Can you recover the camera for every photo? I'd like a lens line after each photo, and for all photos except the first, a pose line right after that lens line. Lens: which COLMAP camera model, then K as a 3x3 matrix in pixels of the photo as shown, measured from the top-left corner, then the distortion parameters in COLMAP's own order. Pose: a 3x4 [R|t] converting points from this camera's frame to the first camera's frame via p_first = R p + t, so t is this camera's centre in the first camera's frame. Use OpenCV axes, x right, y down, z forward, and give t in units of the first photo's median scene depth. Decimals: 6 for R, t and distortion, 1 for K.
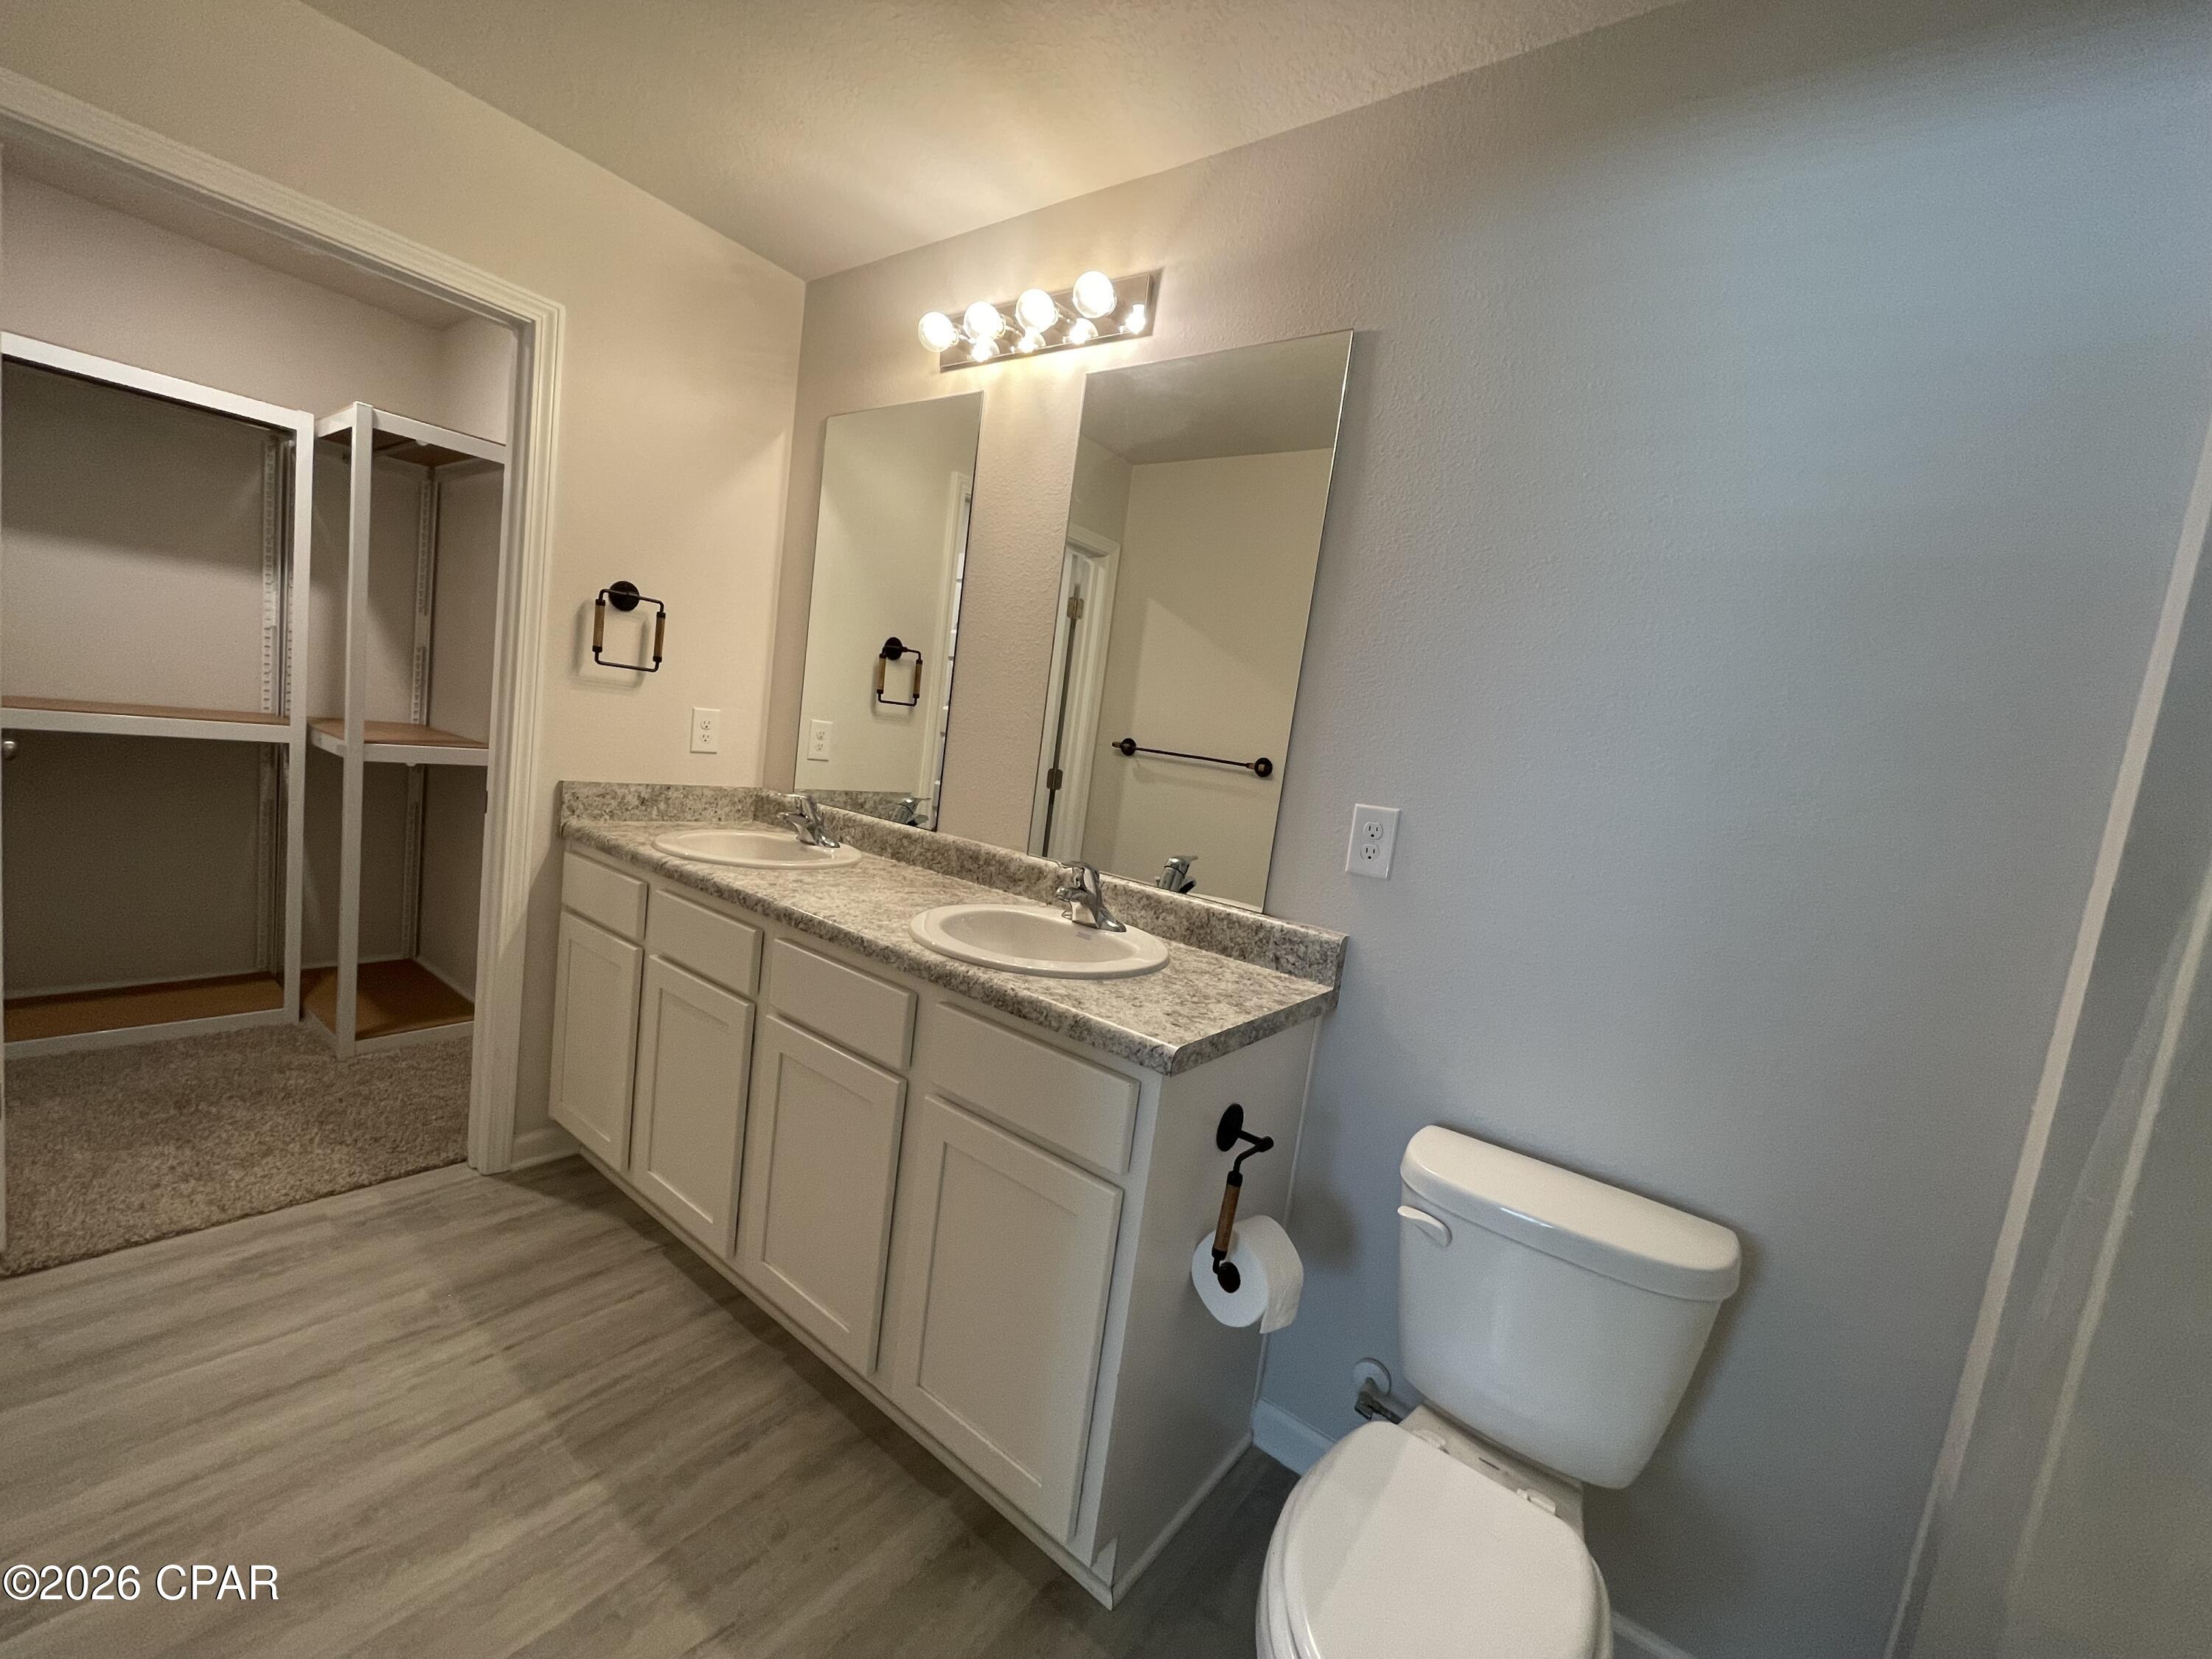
lens RADIAL K [[895.9, 0, 1076.8], [0, 895.9, 848.6], [0, 0, 1]] dist [-0.000448, 0.000166]
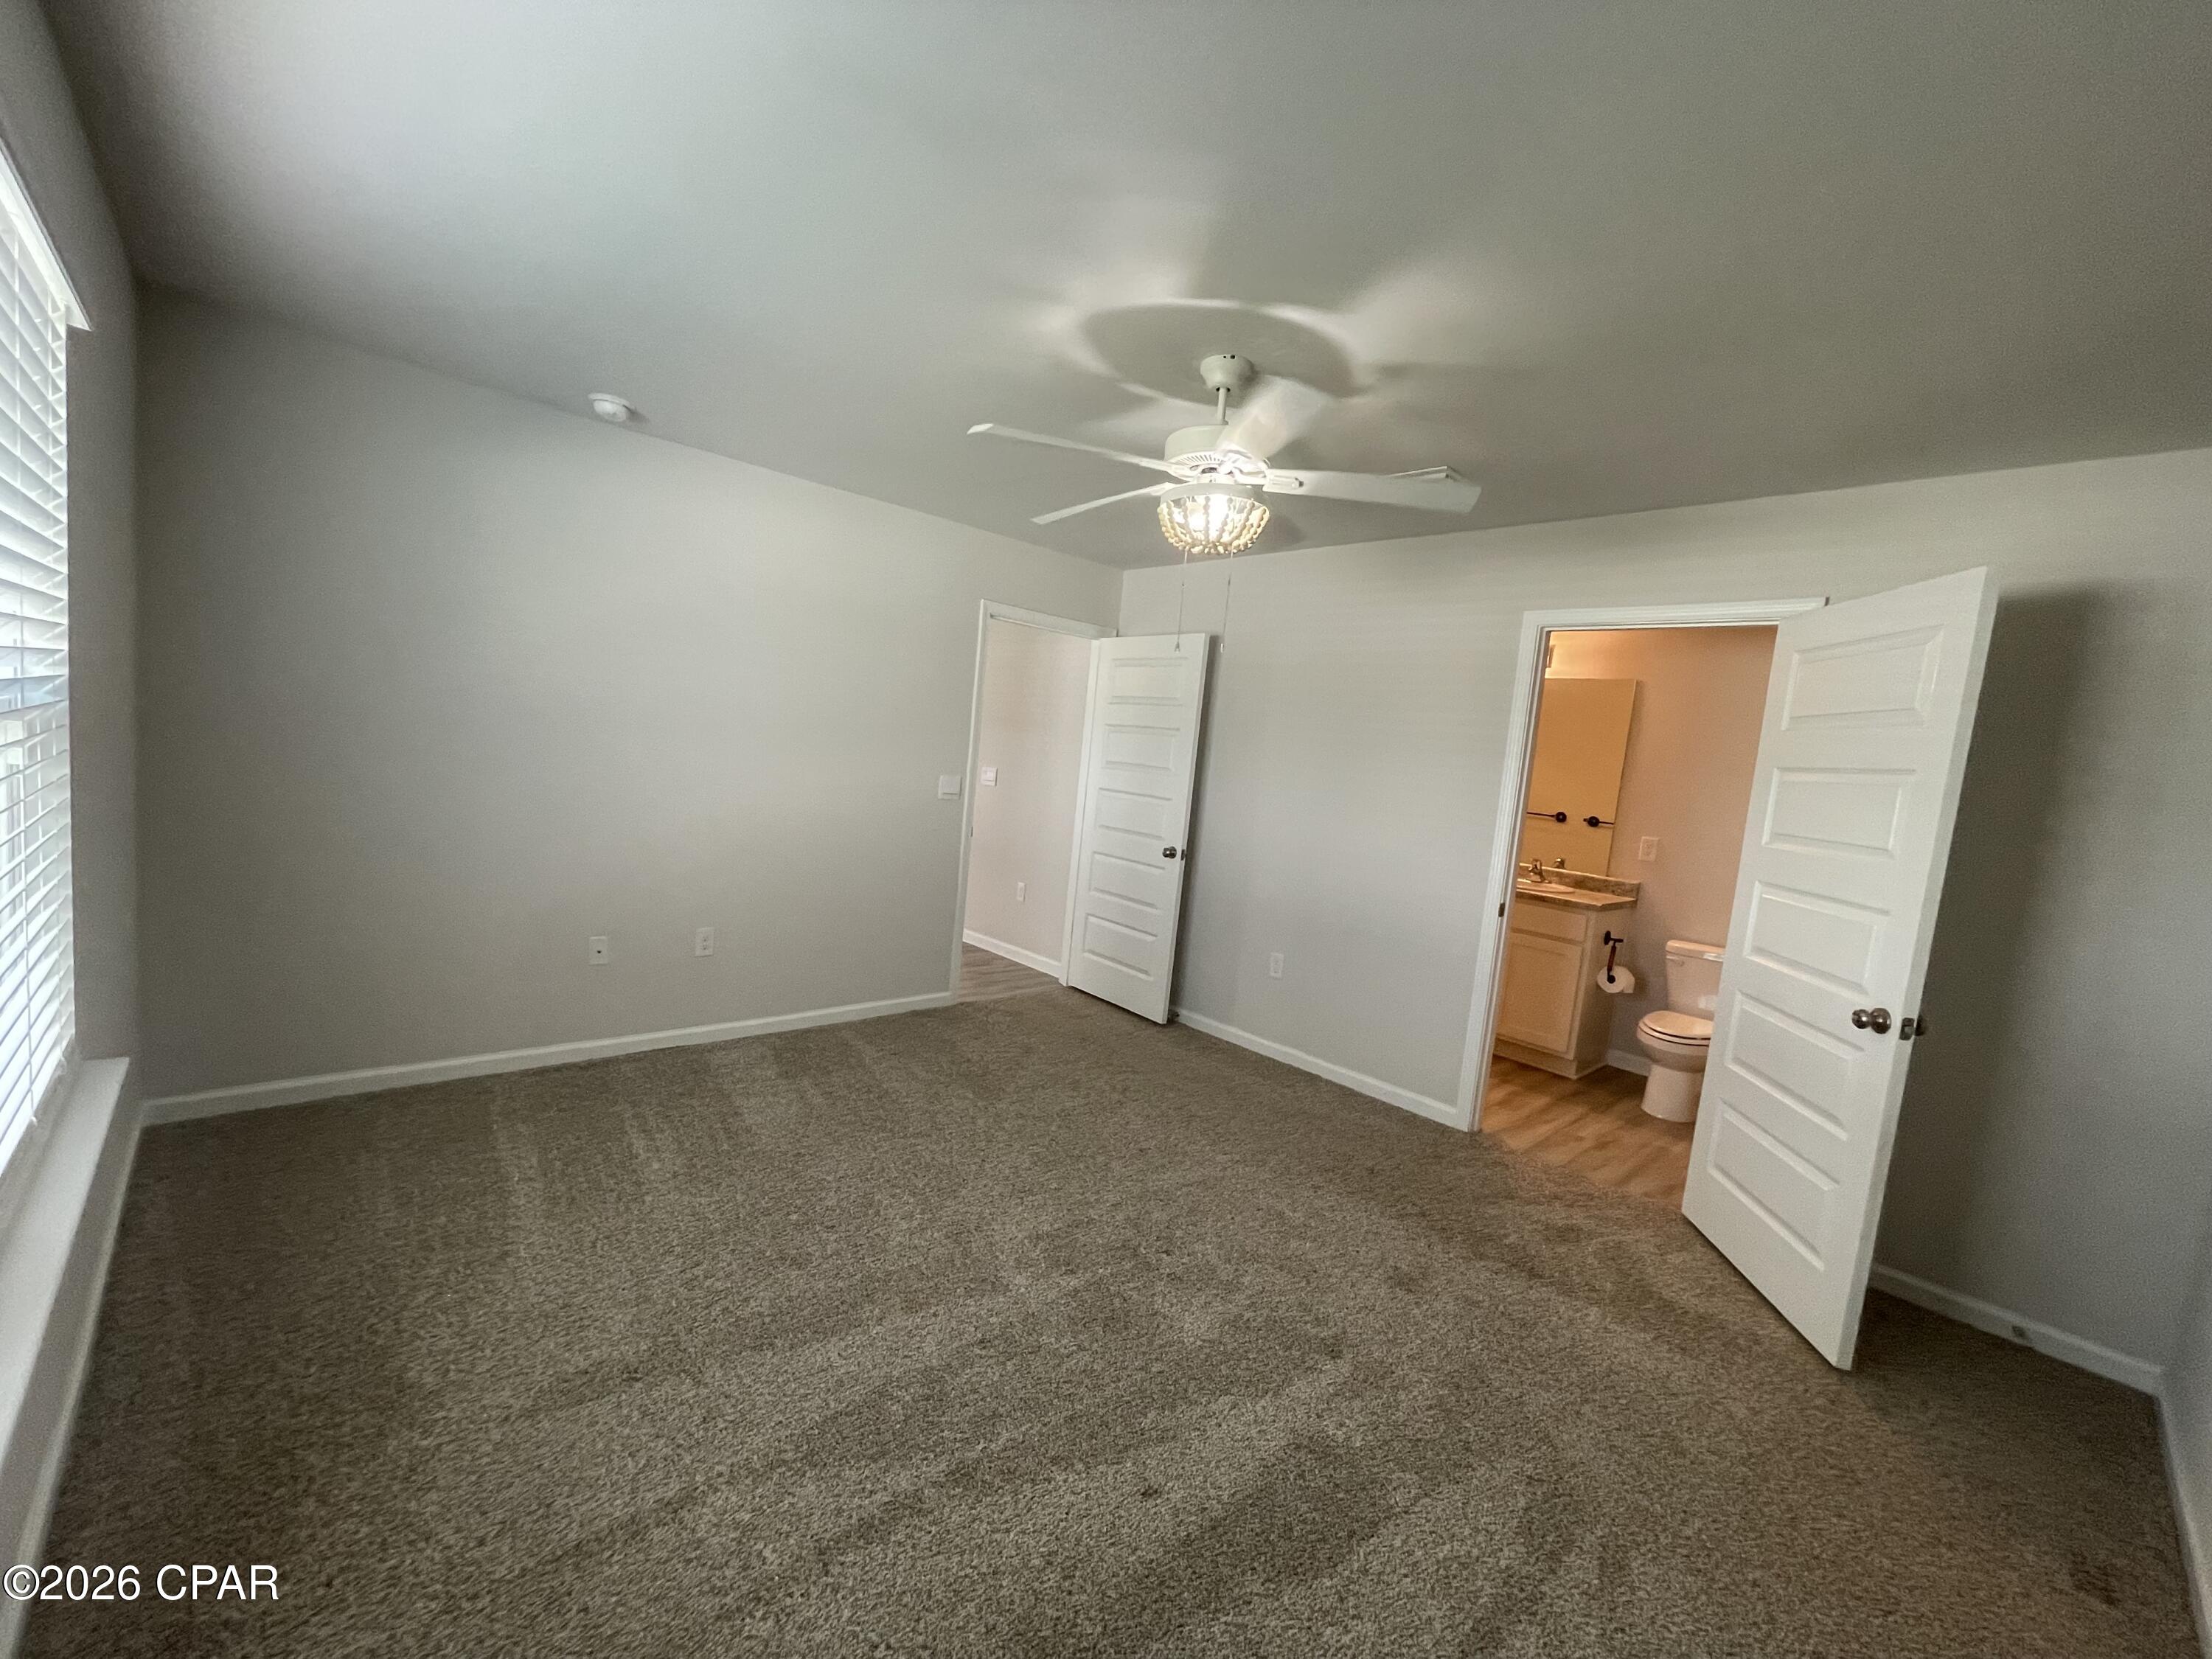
lens RADIAL K [[895.9, 0, 1103.4], [0, 895.9, 848.4], [0, 0, 1]] dist [-0.000448, 0.000166]
pose [[0.989024, -0.017454, -0.146723, -1.133909], [0.011666, 0.999123, -0.040217, 0.097220], [0.147296, 0.038064, 0.988360, -2.446594]]
